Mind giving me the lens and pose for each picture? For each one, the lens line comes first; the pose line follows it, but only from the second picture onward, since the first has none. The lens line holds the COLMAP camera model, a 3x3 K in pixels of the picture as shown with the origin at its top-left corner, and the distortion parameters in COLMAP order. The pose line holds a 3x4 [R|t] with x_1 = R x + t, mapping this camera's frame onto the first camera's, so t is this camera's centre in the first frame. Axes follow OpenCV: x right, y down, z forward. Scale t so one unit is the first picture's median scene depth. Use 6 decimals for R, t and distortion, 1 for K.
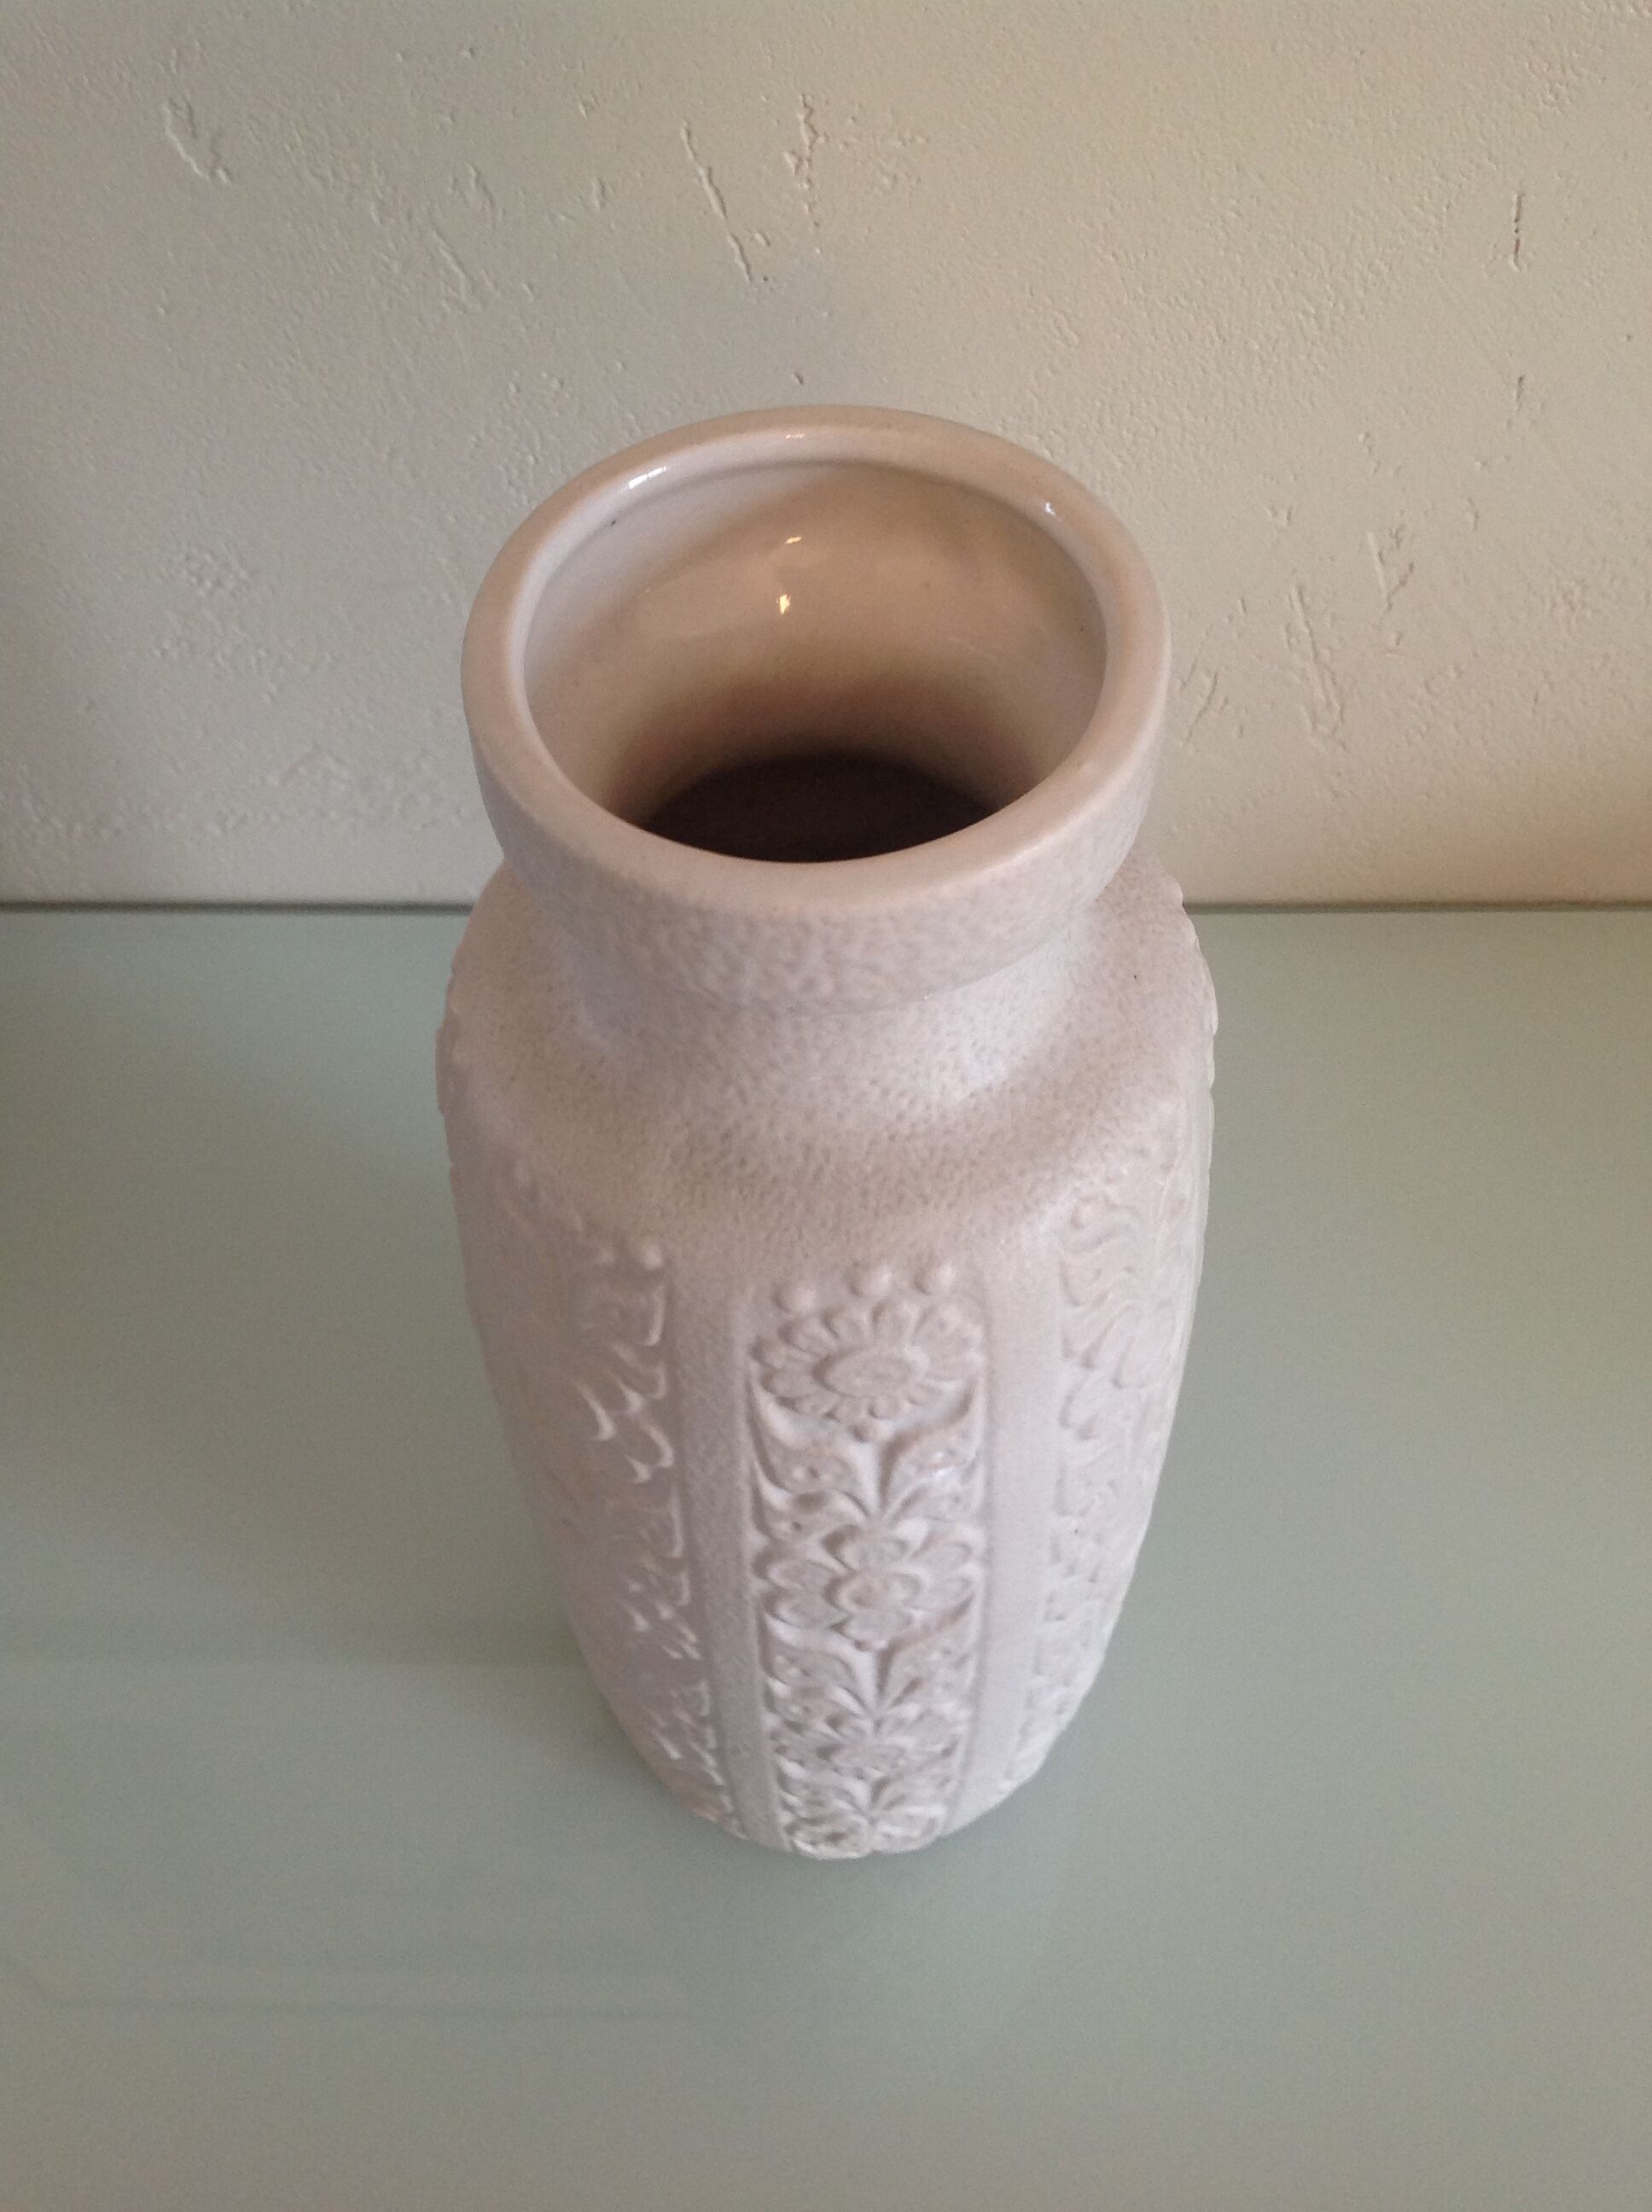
lens RADIAL K [[2151.3, 0, 807.5], [0, 2151.3, 1088.8], [0, 0, 1]] dist [0.205519, -0.553072]
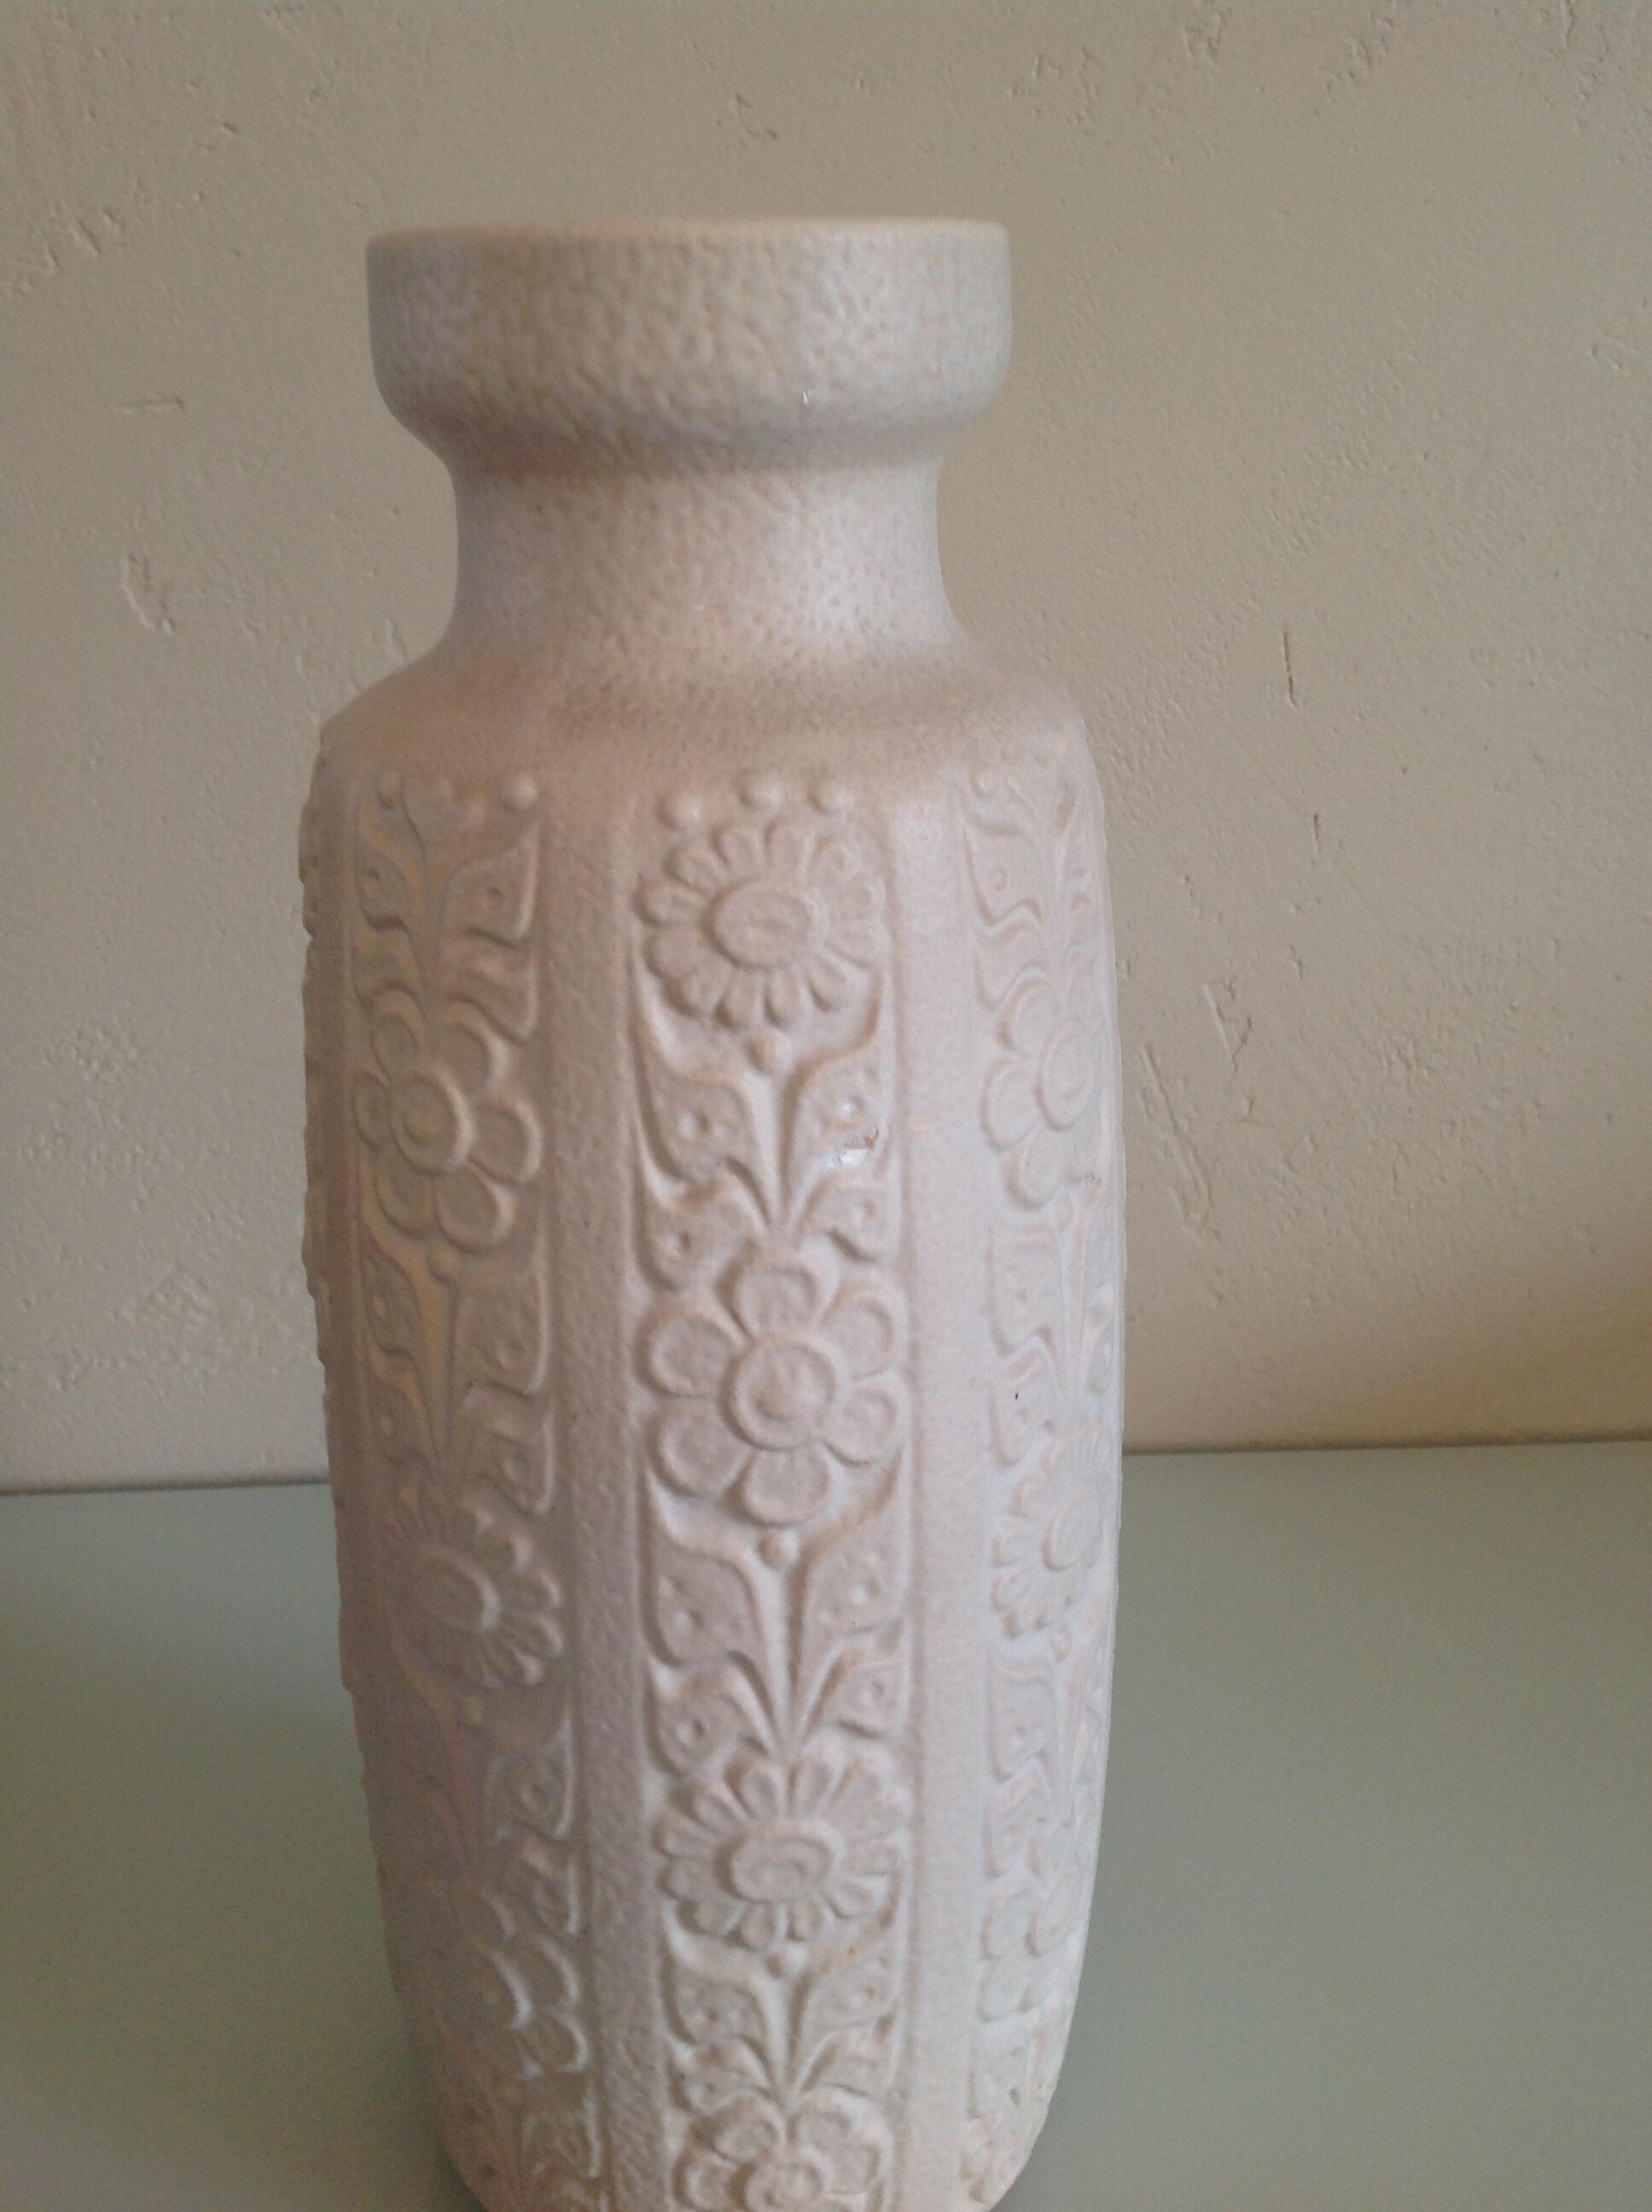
lens RADIAL K [[2151.3, 0, 807.5], [0, 2151.3, 1088.8], [0, 0, 1]] dist [0.205519, -0.553072]
pose [[0.998064, -0.010956, 0.061215, -0.008297], [0.044193, 0.817513, -0.574213, 0.650554], [-0.043752, 0.575807, 0.816414, 0.274226]]
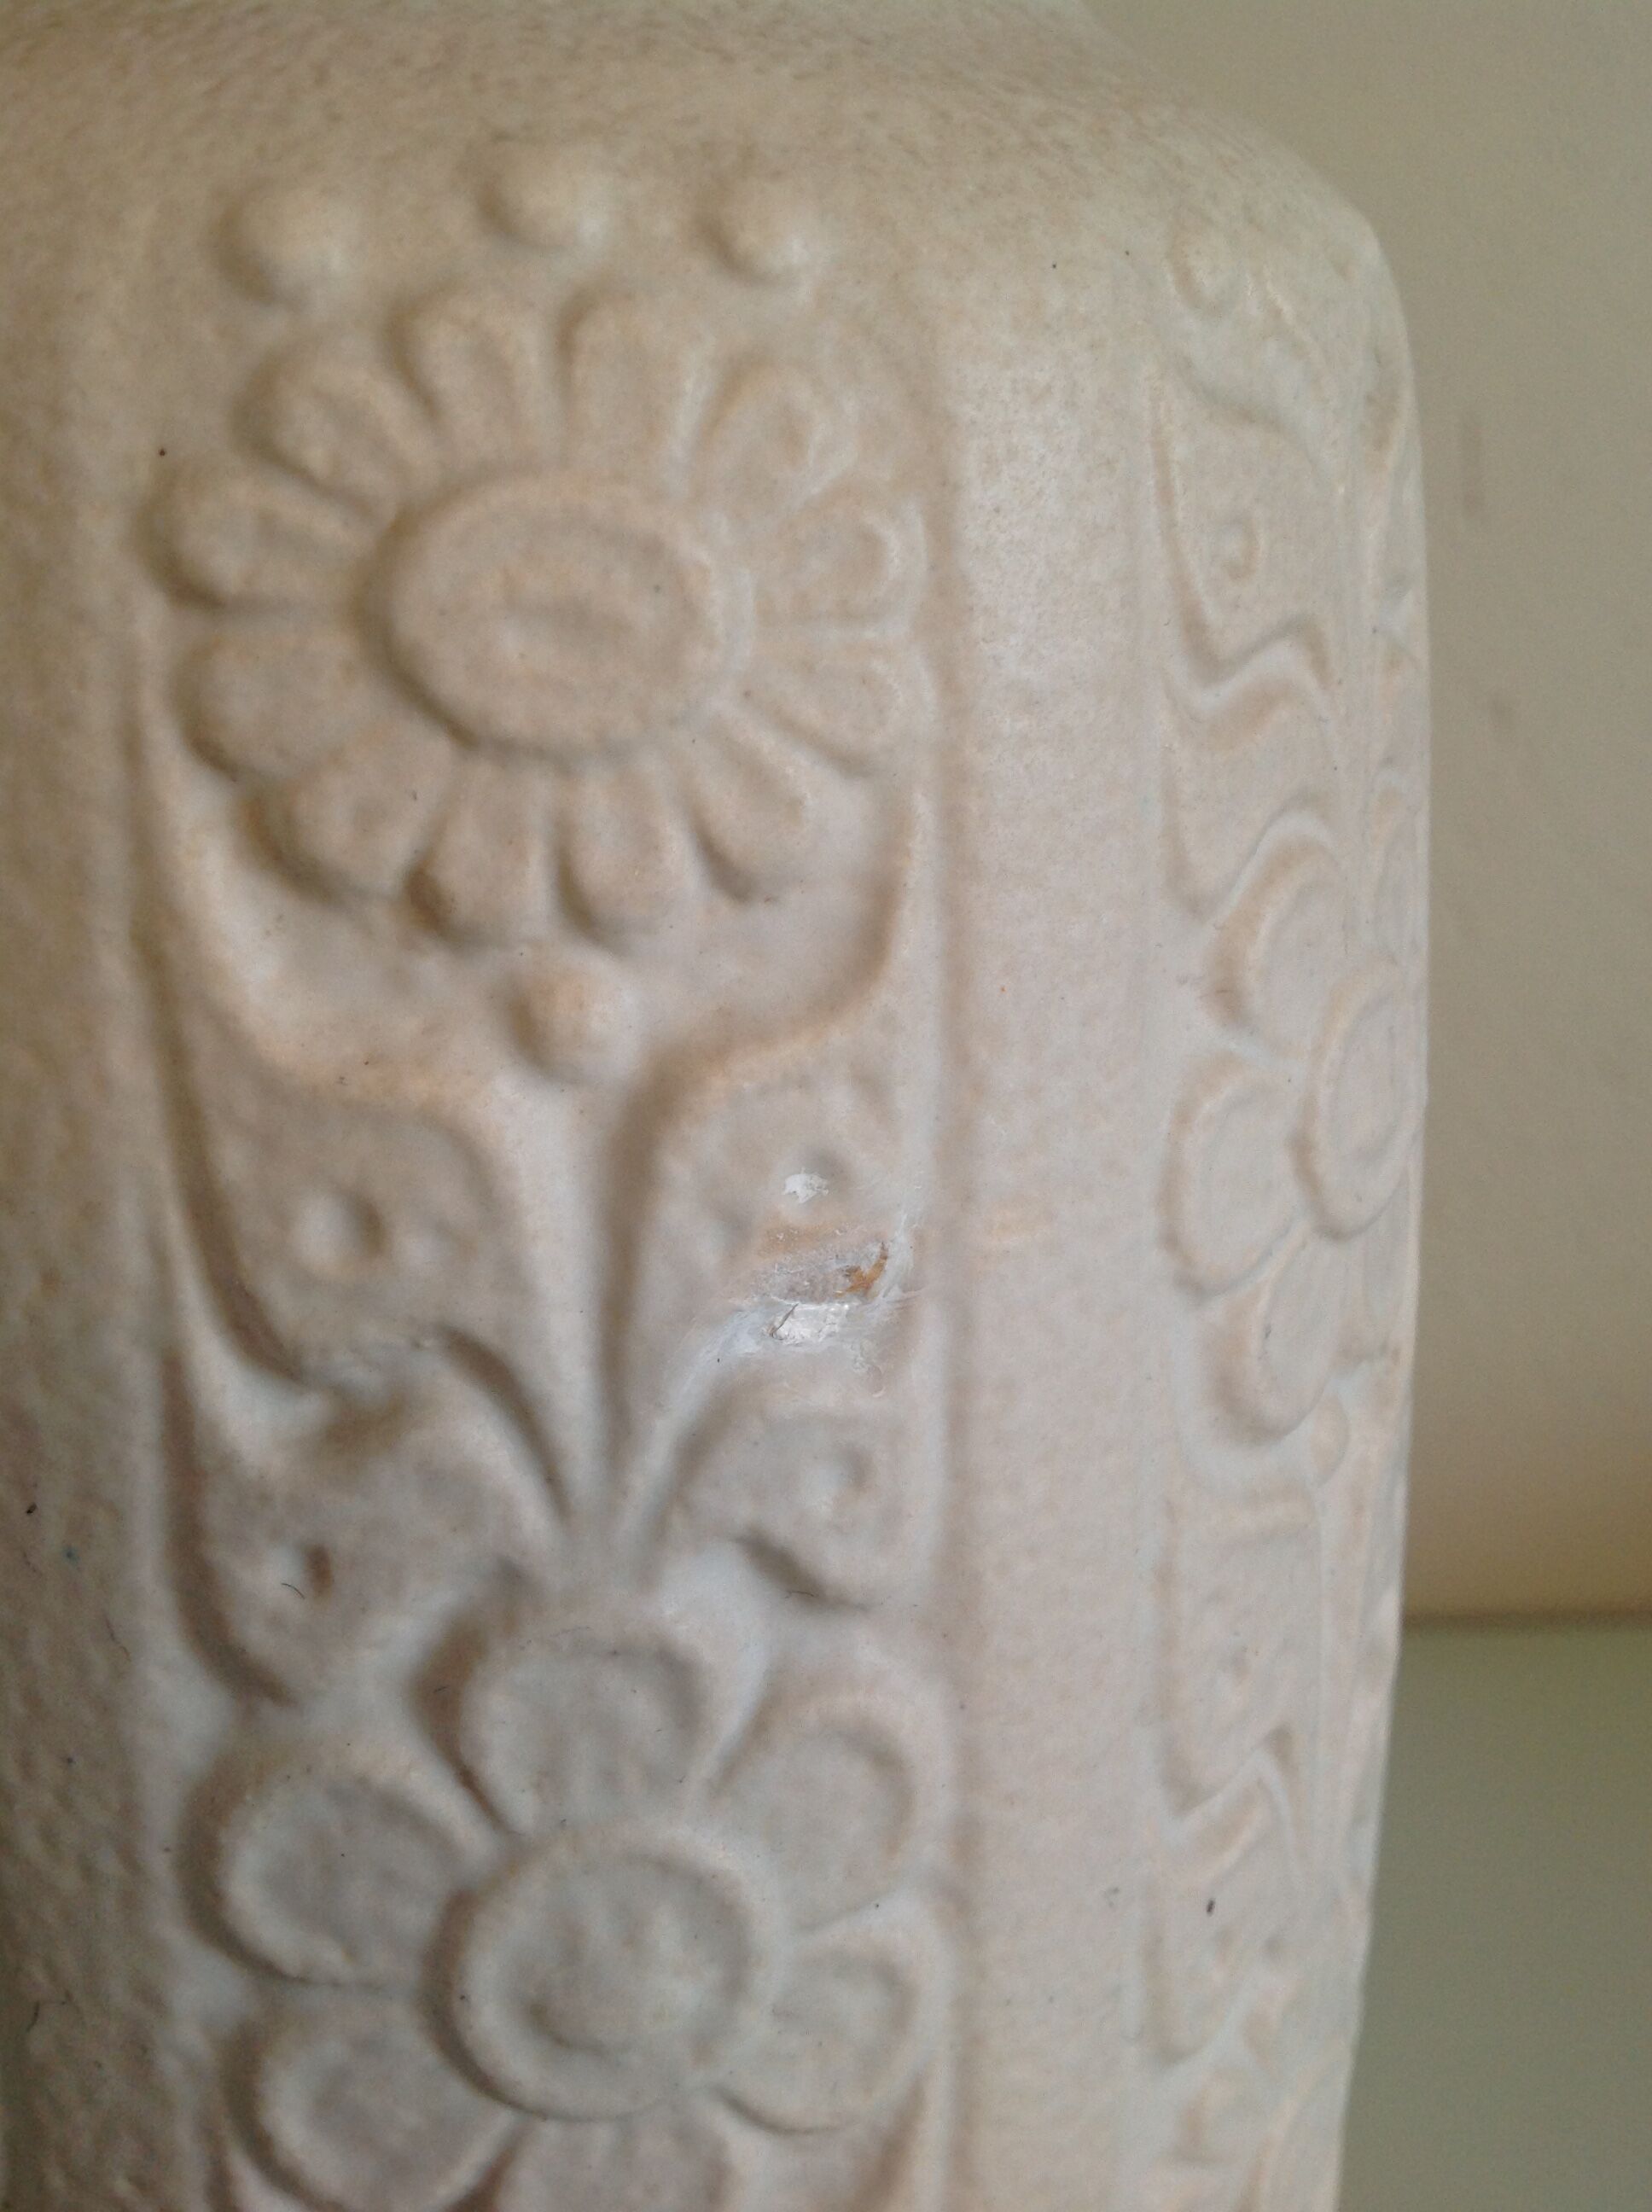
lens RADIAL K [[2151.3, 0, 807.5], [0, 2151.3, 1088.8], [0, 0, 1]] dist [0.205519, -0.553072]
pose [[0.996366, 0.008852, 0.084719, 0.035778], [0.041649, 0.816959, -0.575190, 0.325048], [-0.074304, 0.576628, 0.813621, 0.728690]]
